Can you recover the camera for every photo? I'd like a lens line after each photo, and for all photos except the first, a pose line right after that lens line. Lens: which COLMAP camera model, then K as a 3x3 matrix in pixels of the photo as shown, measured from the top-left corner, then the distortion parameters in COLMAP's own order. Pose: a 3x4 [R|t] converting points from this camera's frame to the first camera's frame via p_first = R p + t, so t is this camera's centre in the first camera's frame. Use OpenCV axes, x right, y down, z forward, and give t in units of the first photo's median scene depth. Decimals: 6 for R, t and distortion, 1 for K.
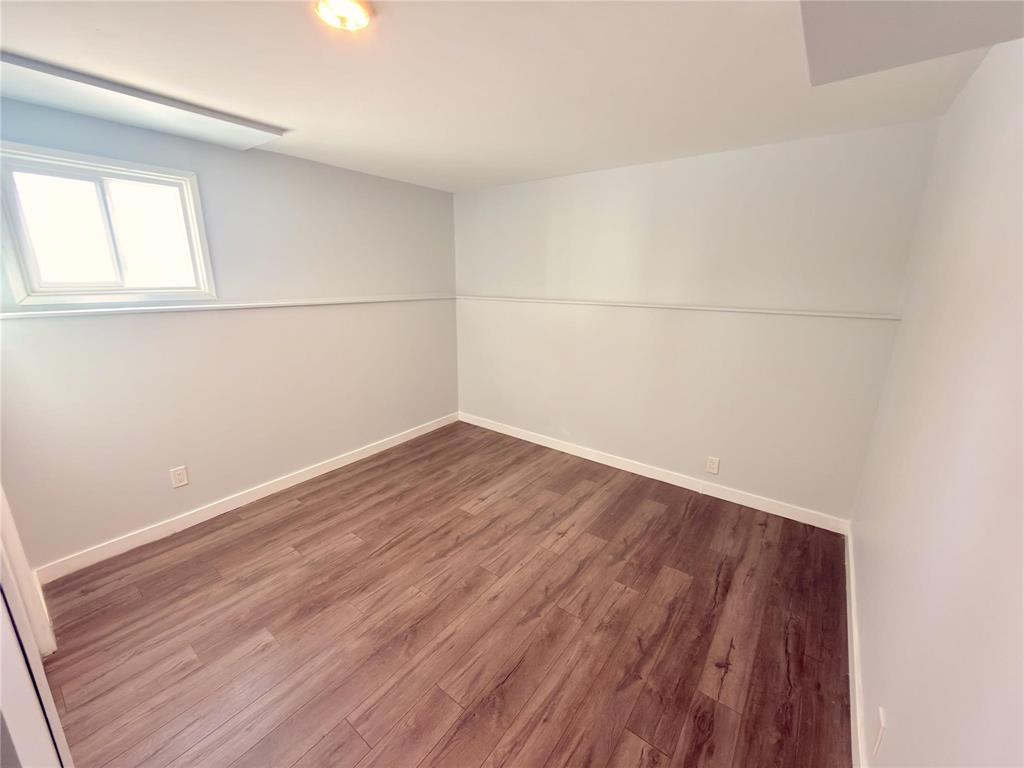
lens RADIAL K [[408.7, 0, 513.2], [0, 408.7, 382.4], [0, 0, 1]] dist [0.001477, 0.000592]
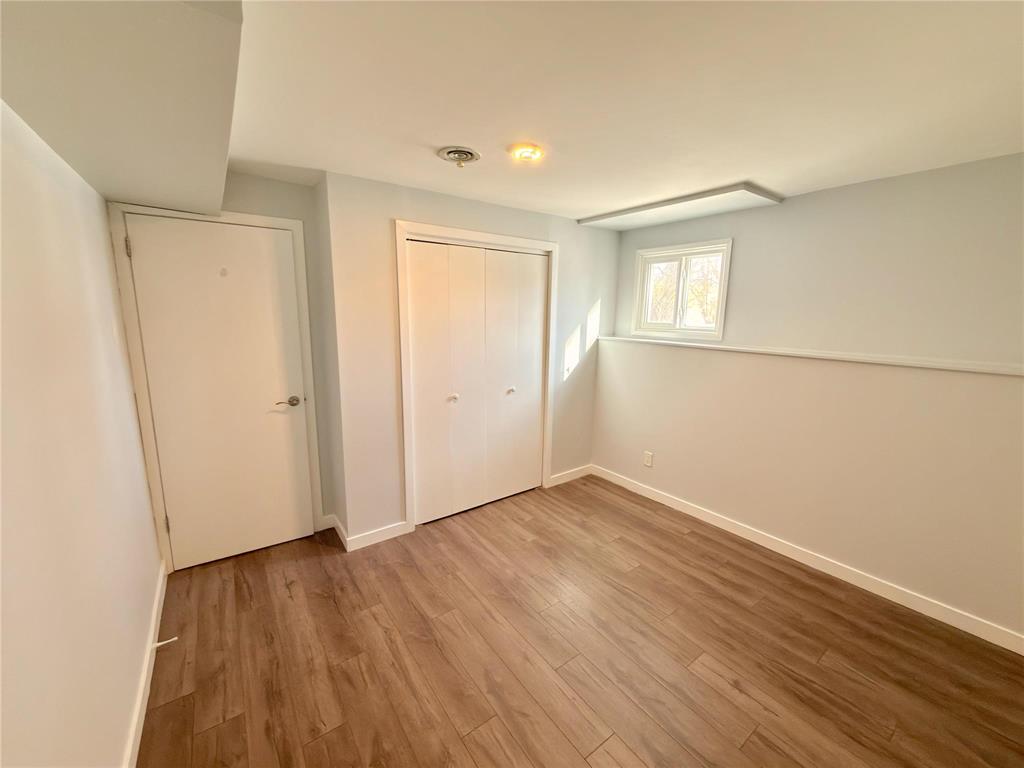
lens RADIAL K [[408.7, 0, 513.2], [0, 408.7, 382.4], [0, 0, 1]] dist [0.001477, 0.000592]
pose [[-0.287005, 0.152833, -0.945659, 0.709156], [-0.256681, 0.938821, 0.229630, -0.257352], [0.922899, 0.308637, -0.230217, 0.935670]]
